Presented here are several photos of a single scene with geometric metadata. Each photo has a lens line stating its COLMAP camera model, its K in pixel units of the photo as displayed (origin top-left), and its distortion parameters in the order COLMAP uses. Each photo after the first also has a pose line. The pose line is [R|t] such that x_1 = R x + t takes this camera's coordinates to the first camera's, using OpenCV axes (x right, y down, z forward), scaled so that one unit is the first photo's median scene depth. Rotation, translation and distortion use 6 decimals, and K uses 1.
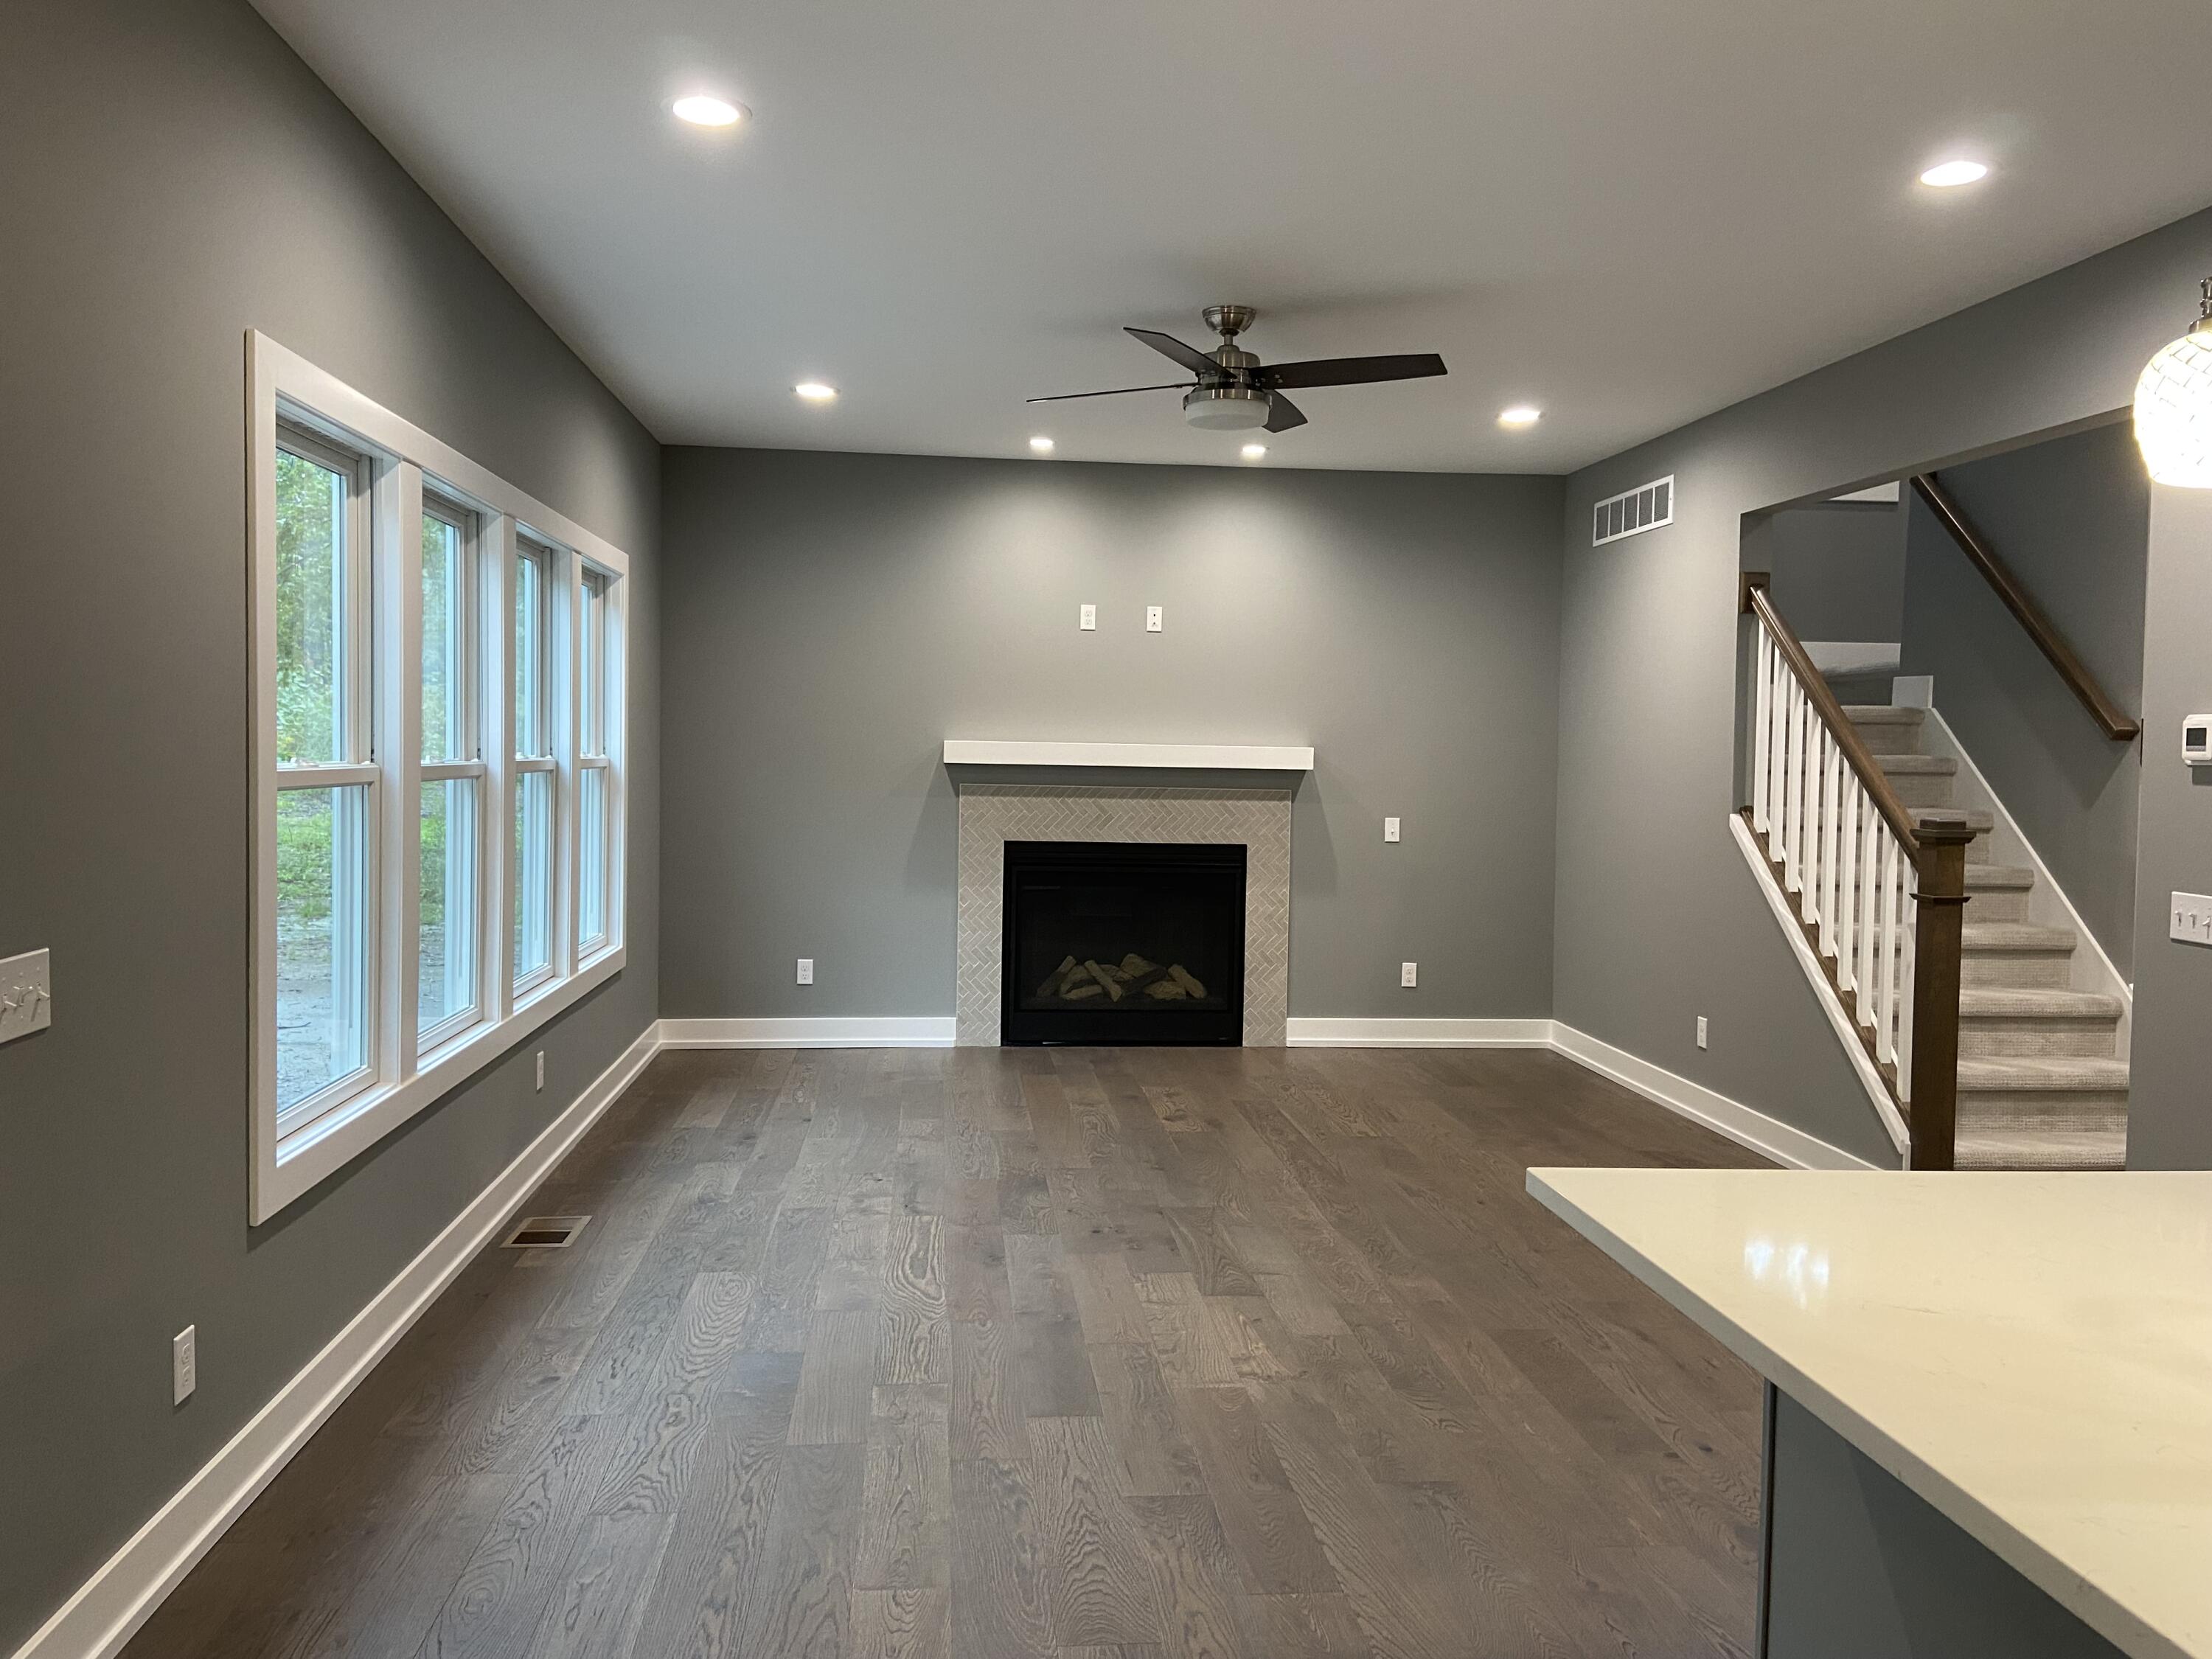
lens RADIAL K [[1667.2, 0, 1102.4], [0, 1667.2, 824.8], [0, 0, 1]] dist [0.069158, -0.063595]
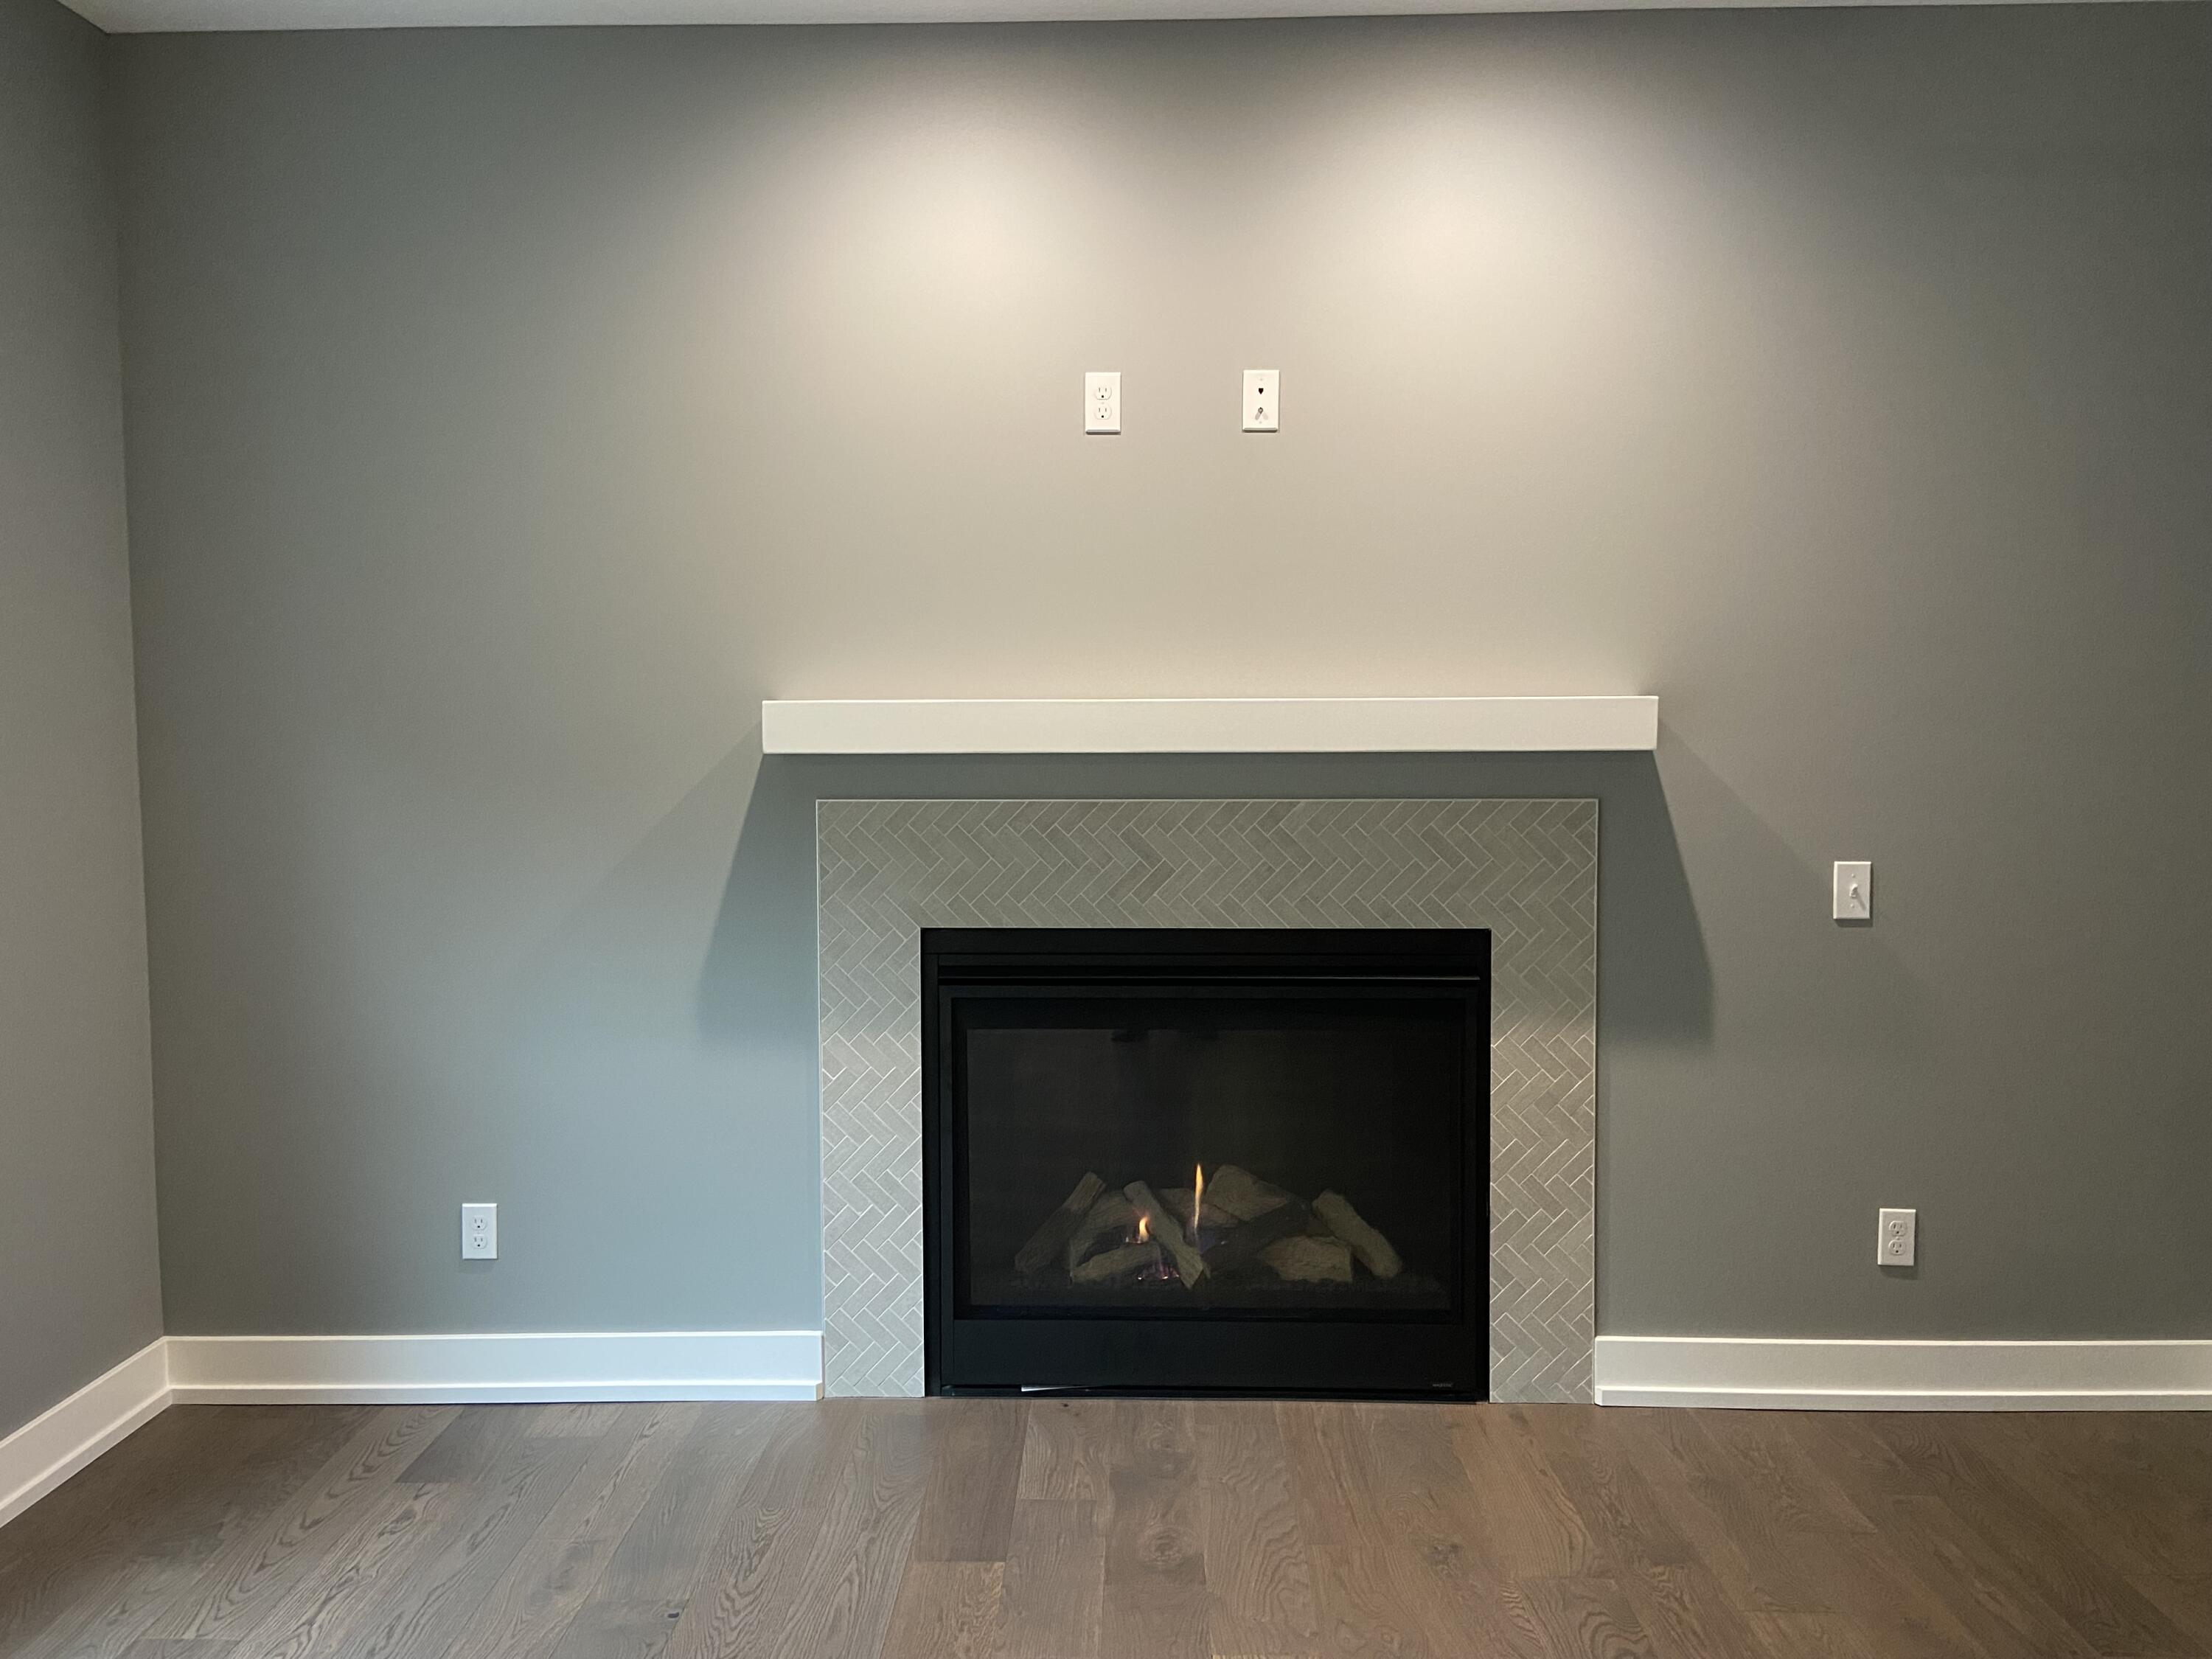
lens RADIAL K [[1667.2, 0, 1106.4], [0, 1667.2, 837.5], [0, 0, 1]] dist [0.069158, -0.063595]
pose [[0.992100, -0.015491, -0.124487, 0.043374], [0.018117, 0.999636, 0.019991, -0.021754], [0.124132, -0.022089, 0.992020, 0.570575]]
